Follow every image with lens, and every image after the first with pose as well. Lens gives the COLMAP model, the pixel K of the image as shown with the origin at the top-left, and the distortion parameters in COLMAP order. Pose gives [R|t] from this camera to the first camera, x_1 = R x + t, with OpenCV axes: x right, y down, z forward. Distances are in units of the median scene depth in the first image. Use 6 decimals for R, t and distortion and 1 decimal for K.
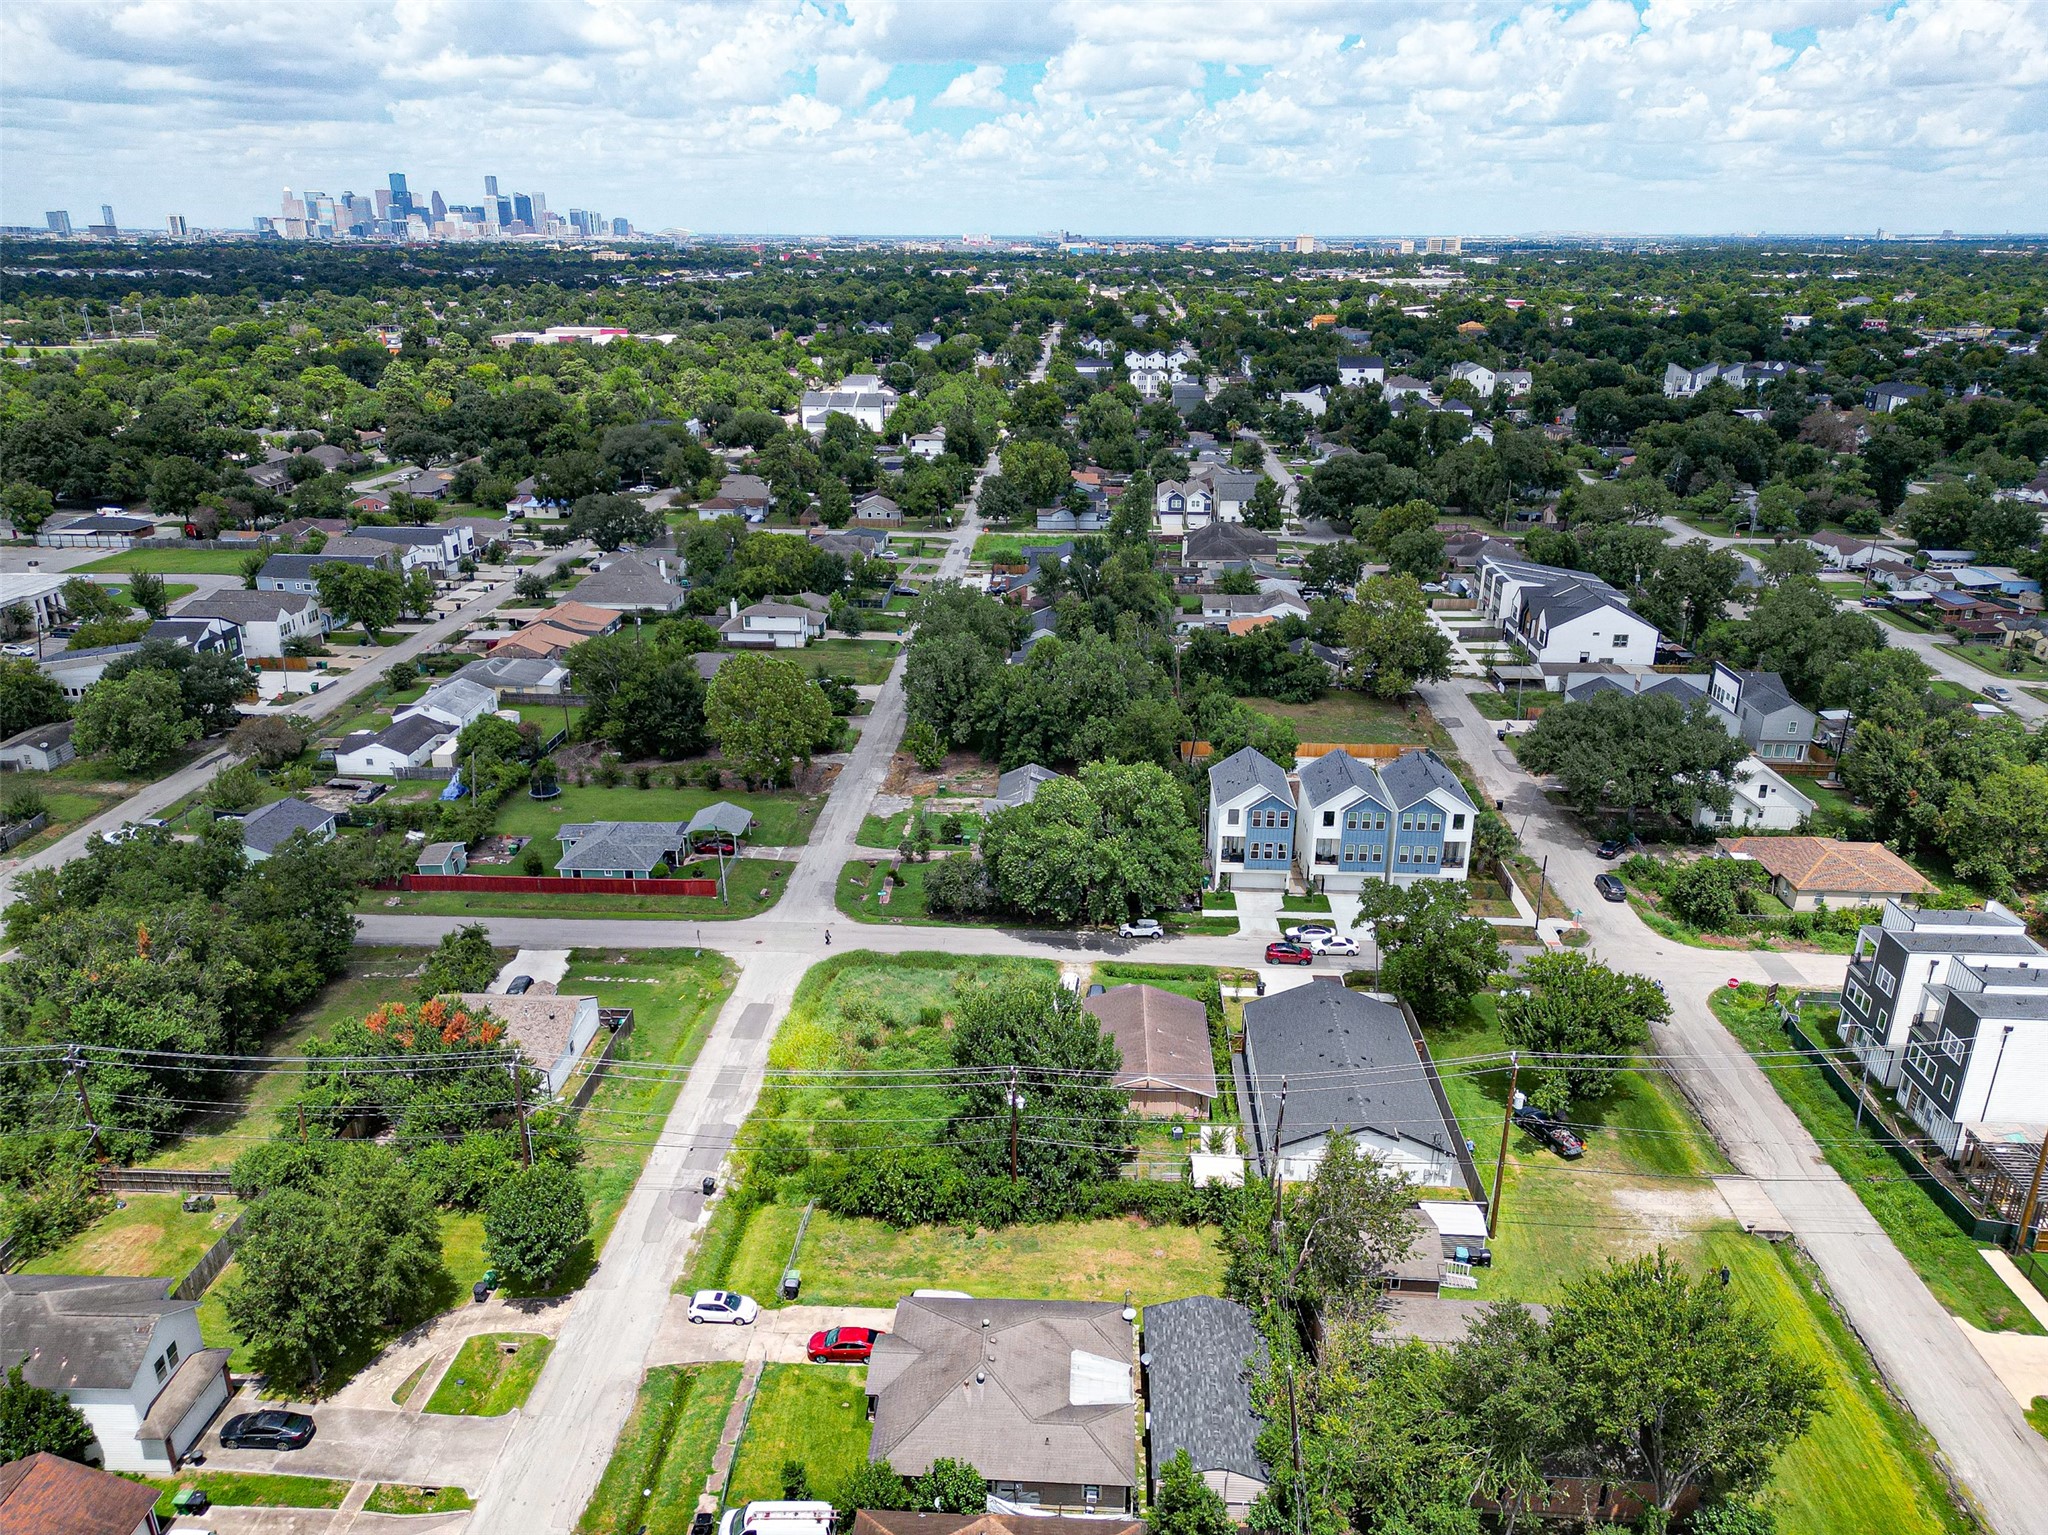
lens RADIAL K [[1431.3, 0, 1023.7], [0, 1431.3, 778.5], [0, 0, 1]] dist [0.082465, -0.083425]
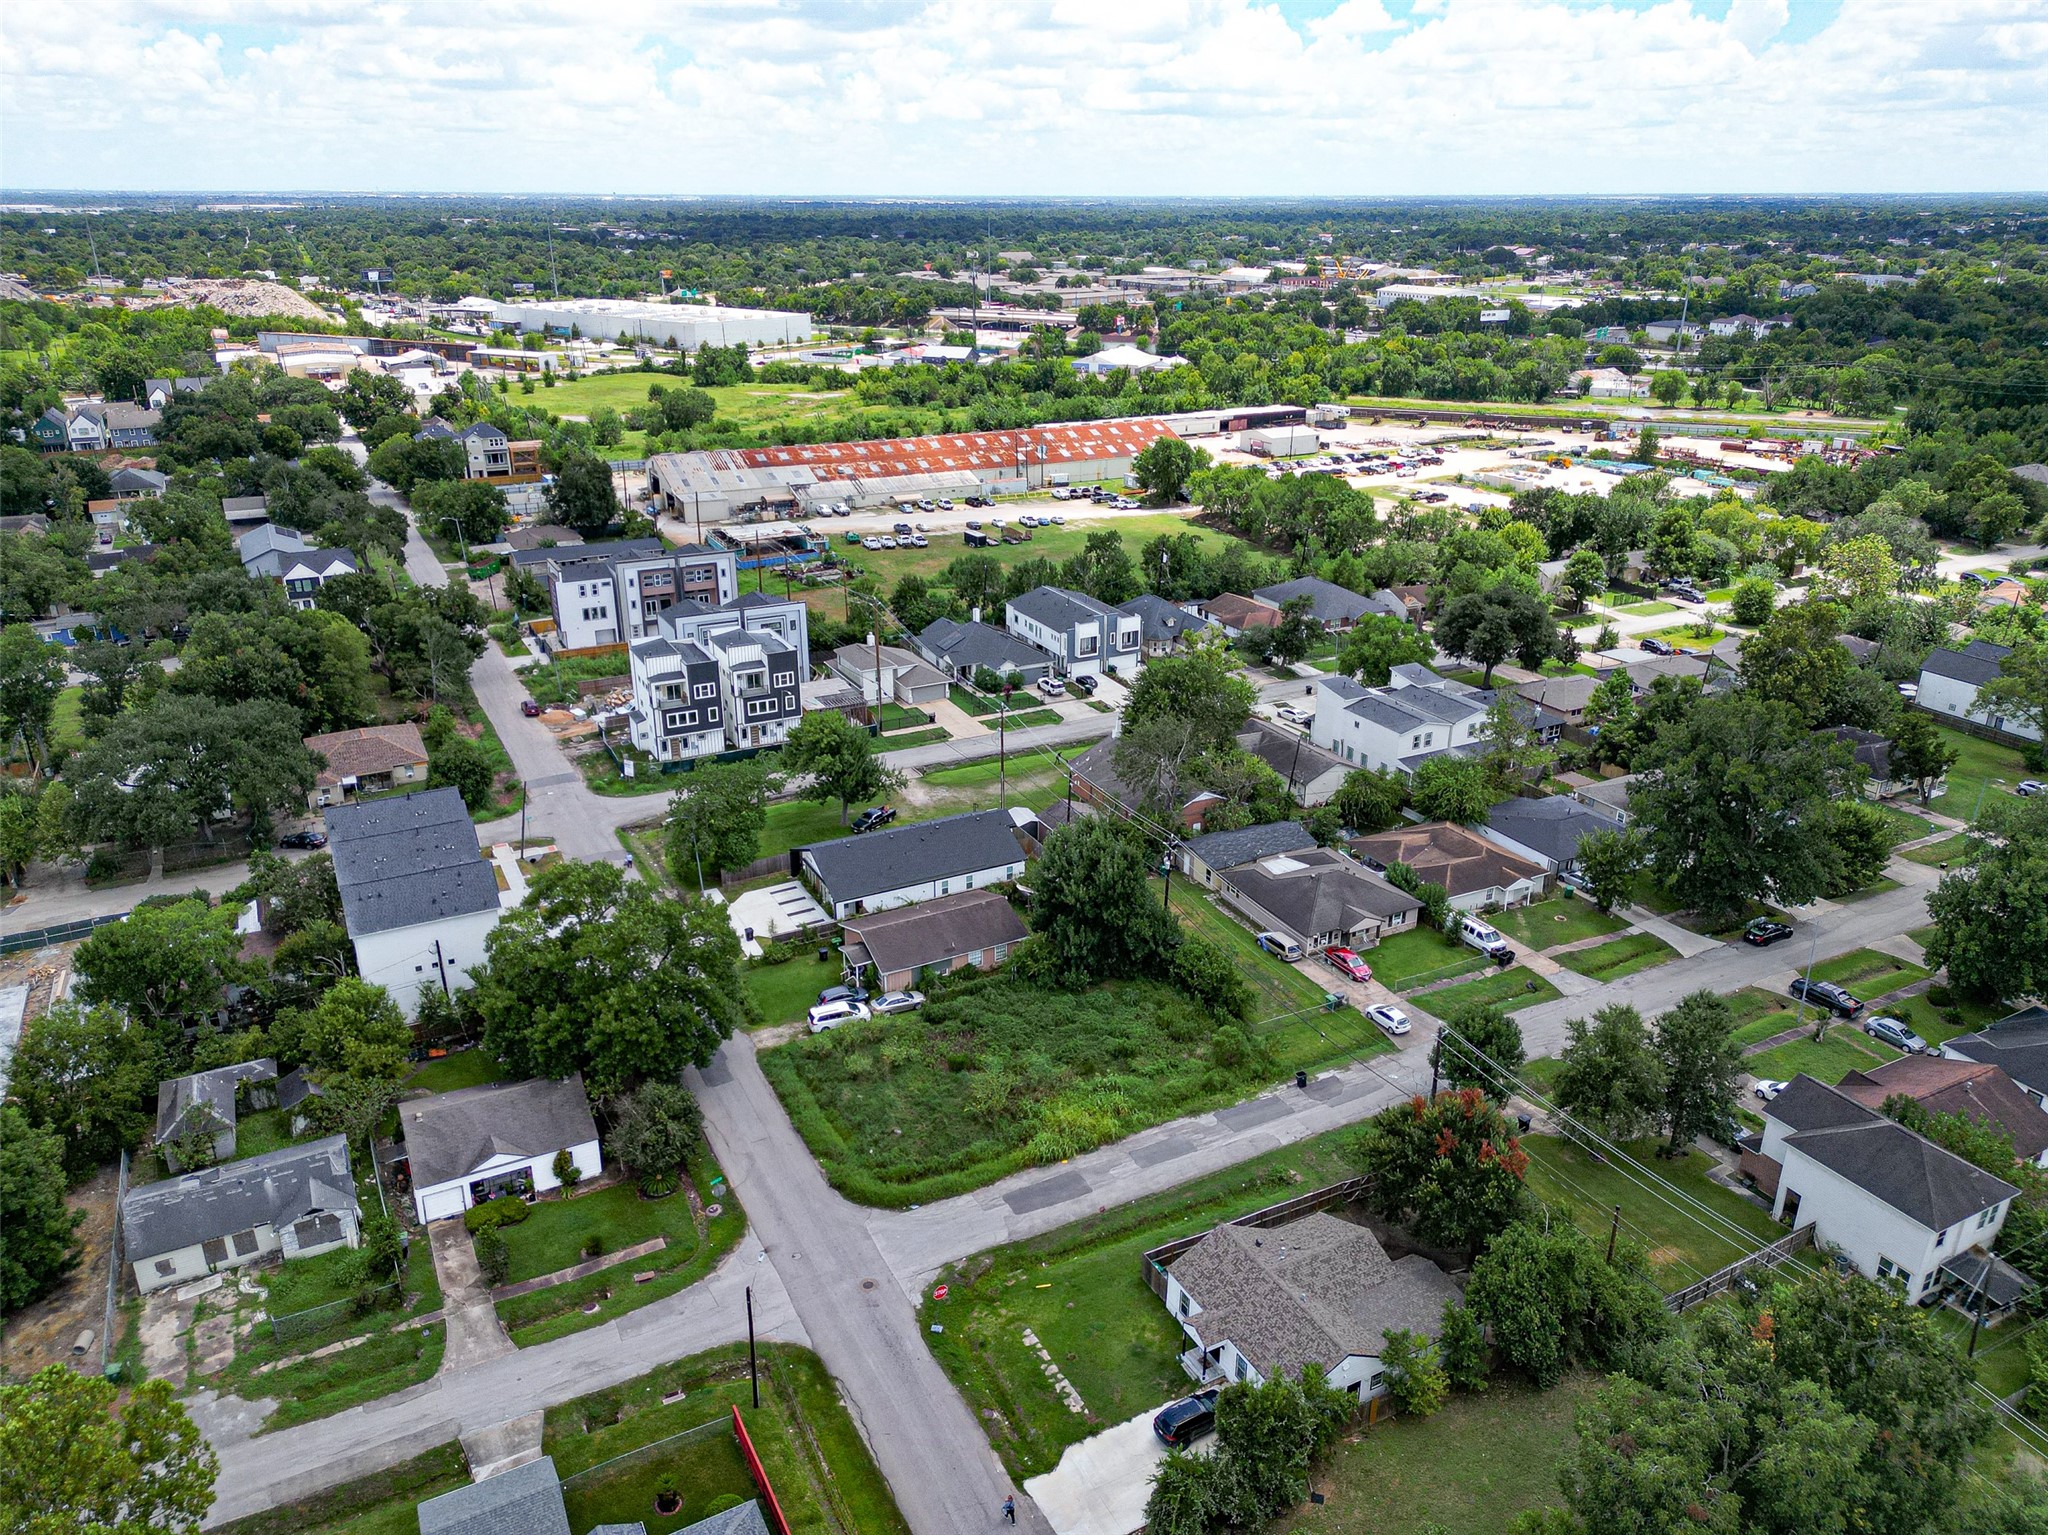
lens RADIAL K [[1431.3, 0, 1023.7], [0, 1431.3, 778.5], [0, 0, 1]] dist [0.082465, -0.083425]
pose [[-0.509373, -0.326887, 0.796043, -0.594829], [0.302737, 0.797842, 0.521342, -0.347912], [-0.805537, 0.506549, -0.307438, 0.915814]]
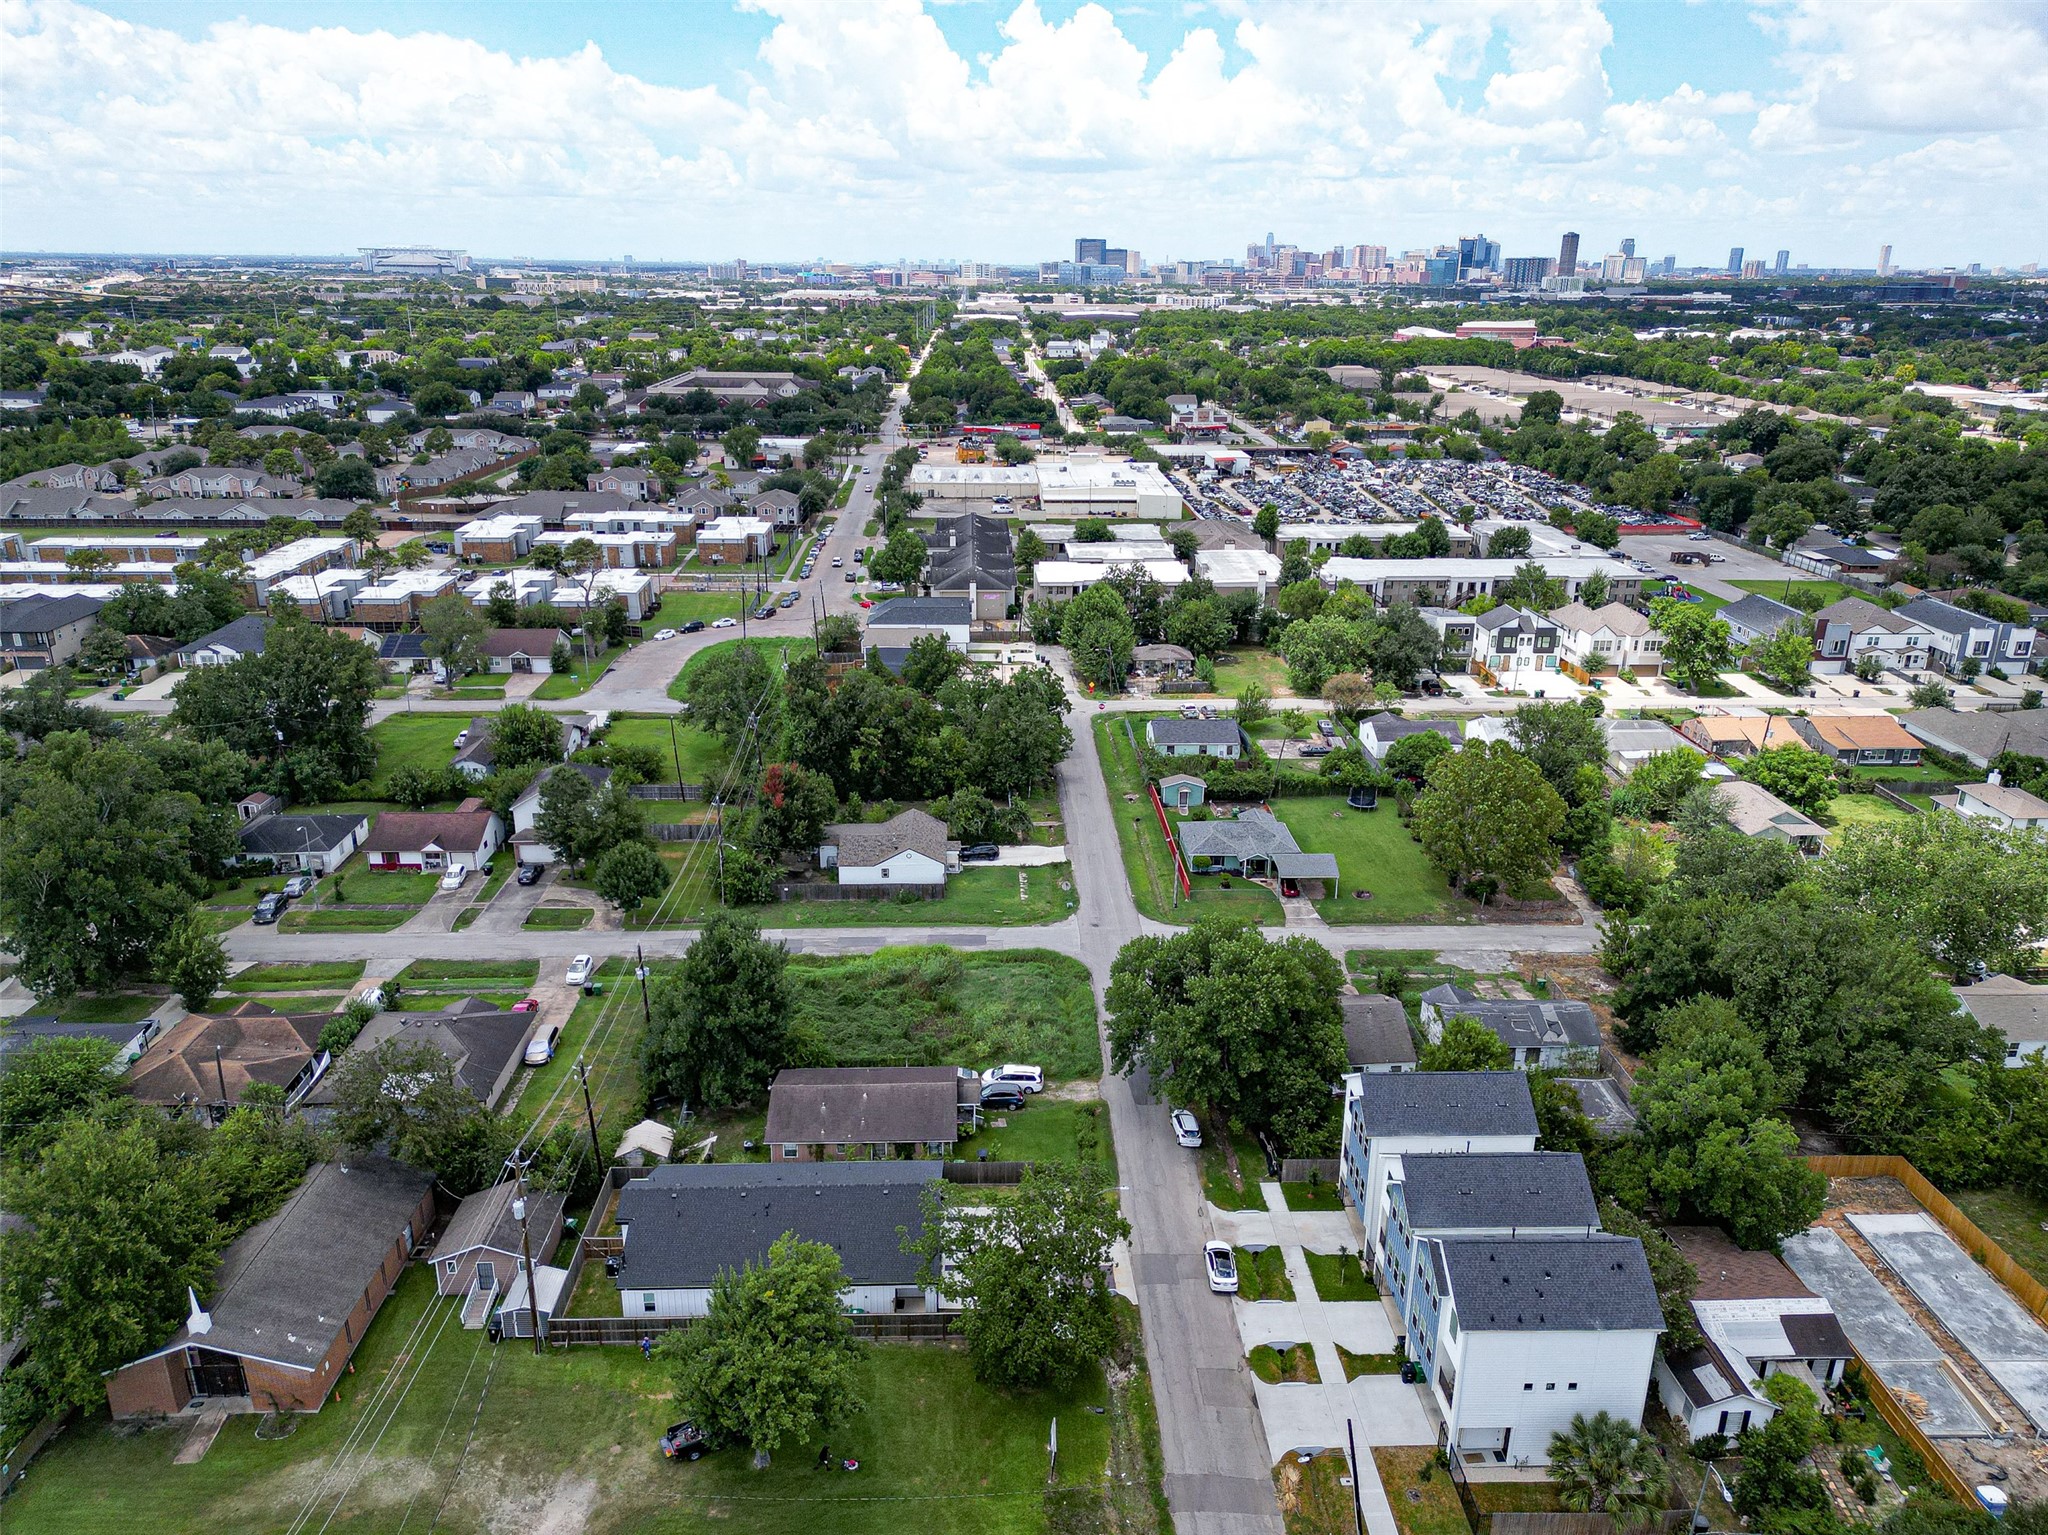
lens RADIAL K [[1431.3, 0, 1023.7], [0, 1431.3, 778.5], [0, 0, 1]] dist [0.082465, -0.083425]
pose [[0.085428, 0.334262, -0.938601, 0.690607], [-0.360695, 0.888522, 0.283598, -0.237607], [0.928763, 0.314321, 0.196471, 0.628839]]
